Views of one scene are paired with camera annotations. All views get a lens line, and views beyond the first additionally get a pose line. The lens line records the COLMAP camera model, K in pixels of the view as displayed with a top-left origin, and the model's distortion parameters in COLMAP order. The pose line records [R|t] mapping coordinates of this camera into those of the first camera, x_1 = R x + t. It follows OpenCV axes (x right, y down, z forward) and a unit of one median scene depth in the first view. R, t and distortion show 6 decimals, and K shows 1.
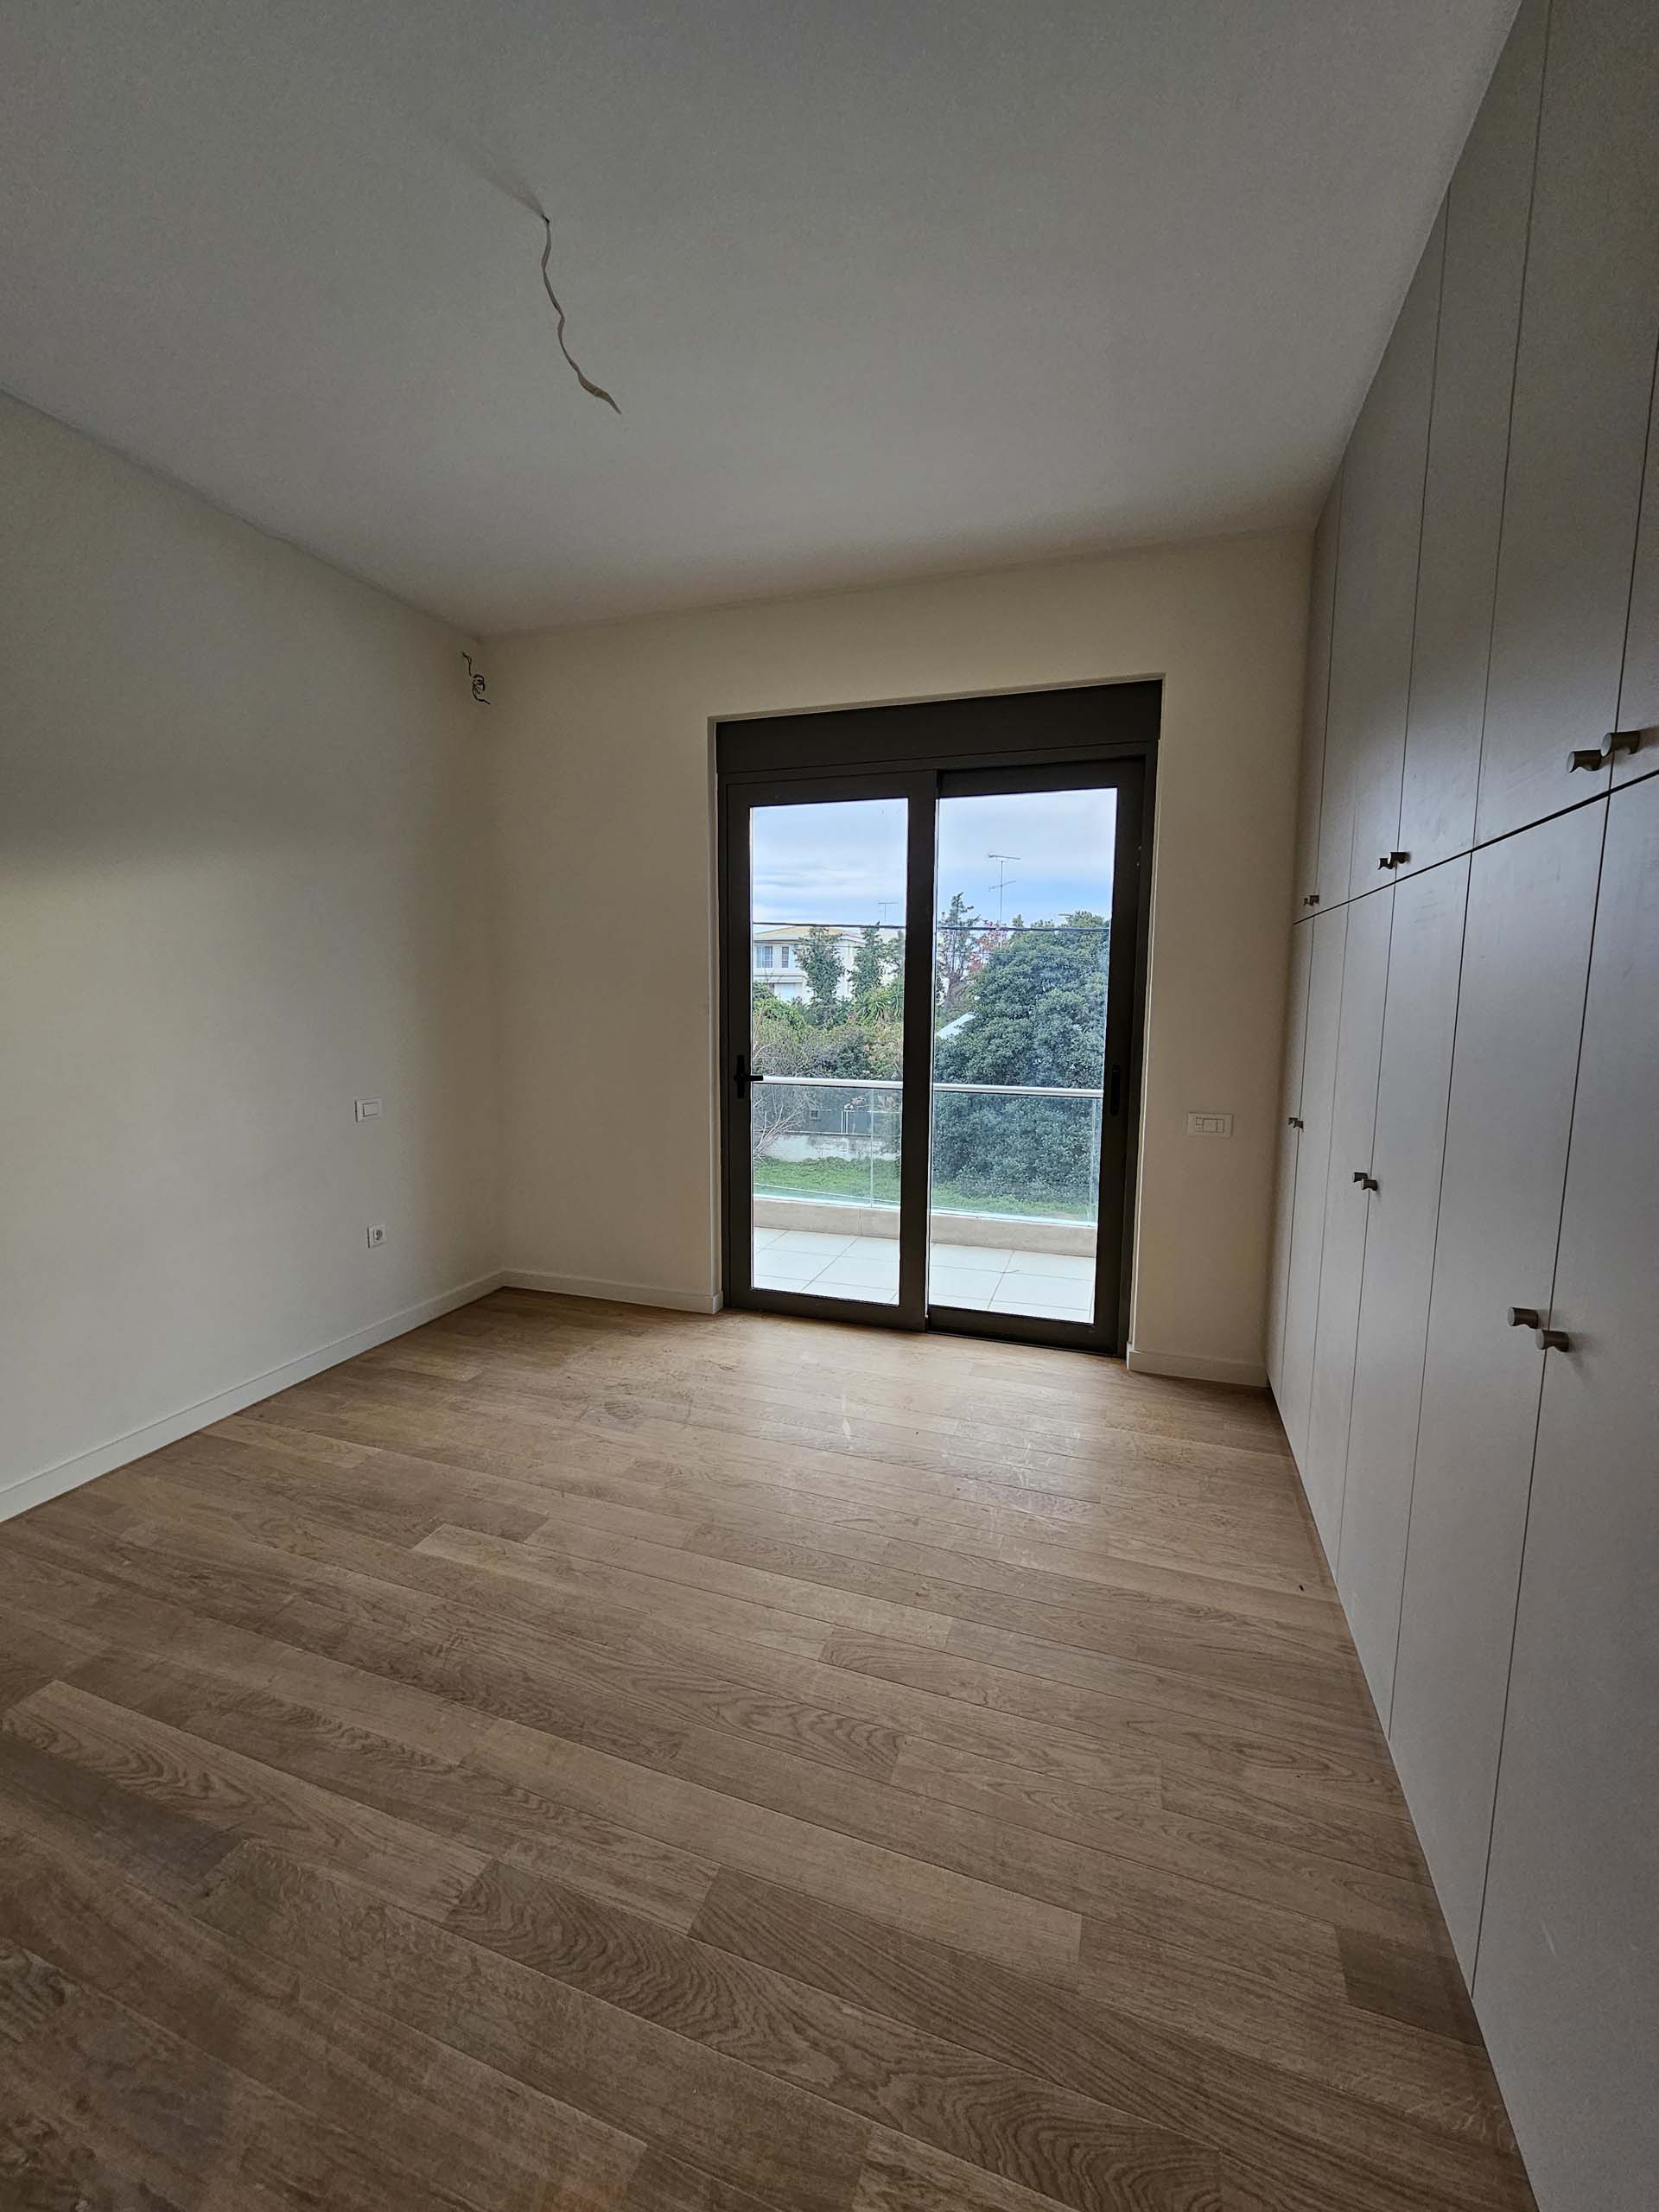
lens RADIAL K [[898.0, 0, 838.0], [0, 898.0, 1113.4], [0, 0, 1]] dist [0.001885, 0.000769]
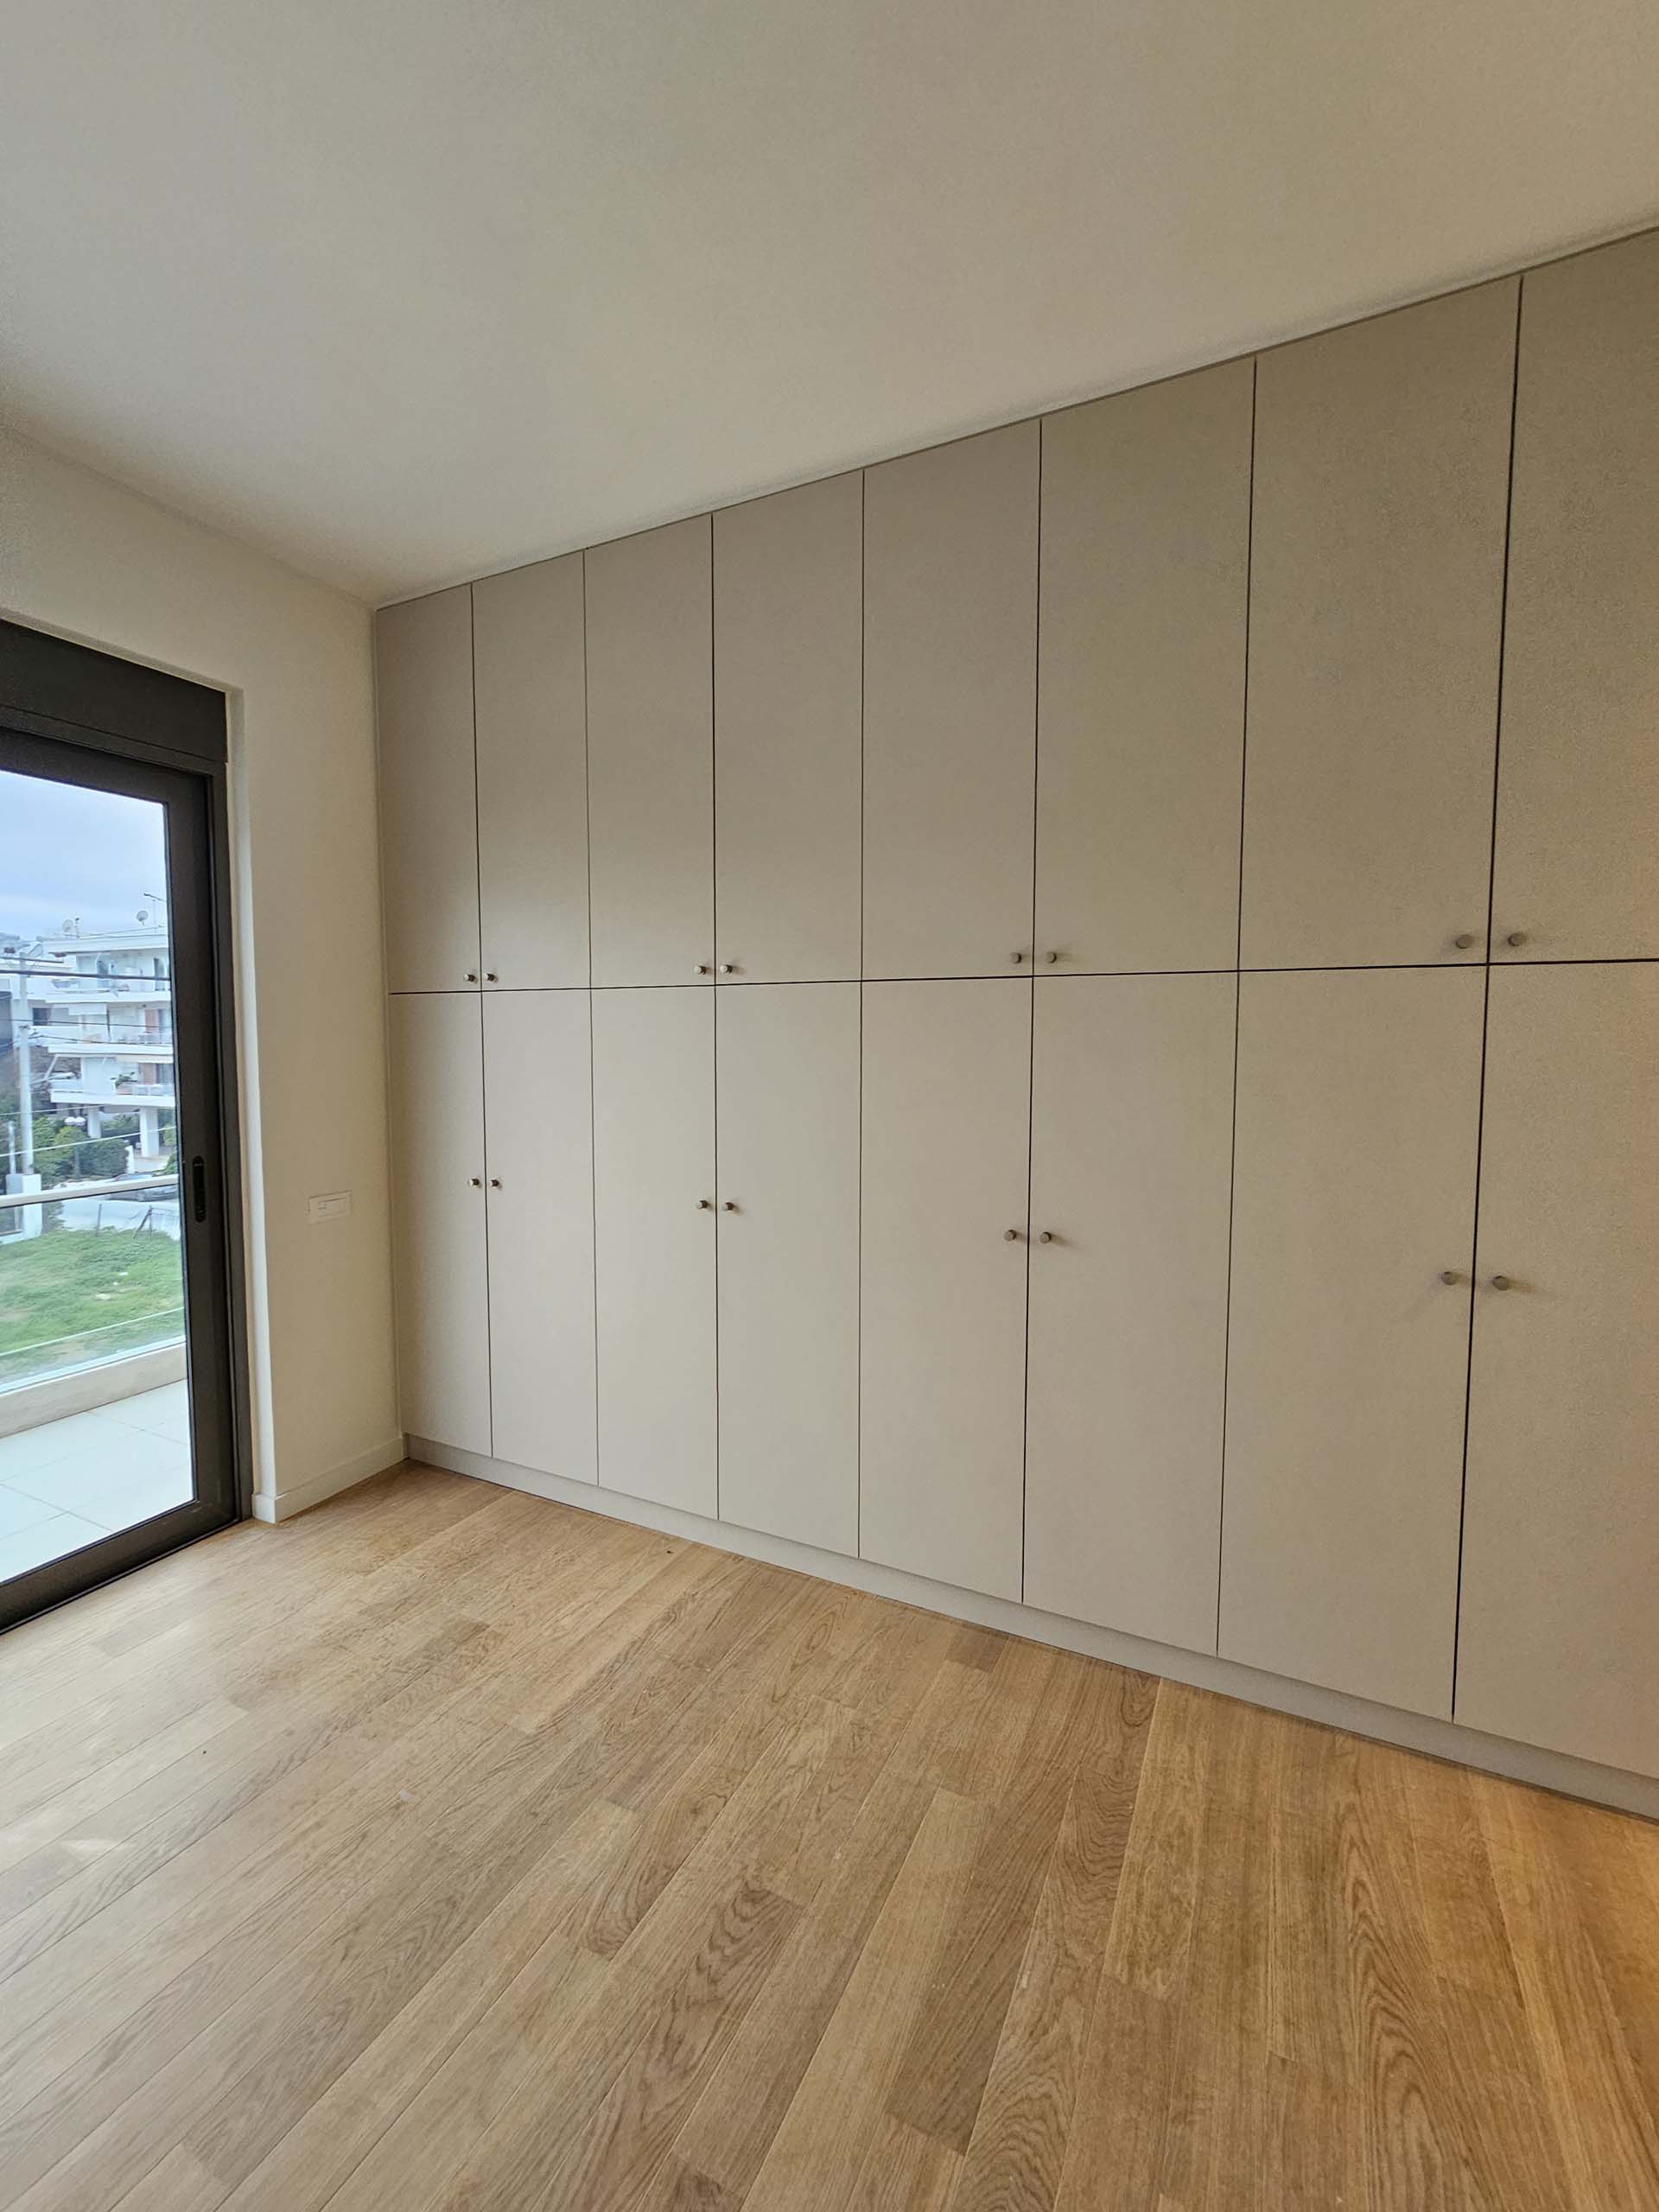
lens RADIAL K [[898.0, 0, 842.2], [0, 898.0, 1088.7], [0, 0, 1]] dist [0.001885, 0.000769]
pose [[0.136940, -0.065054, 0.988441, -0.738487], [0.135911, 0.989638, 0.046303, -0.136030], [-0.981211, 0.127999, 0.144363, 0.637403]]
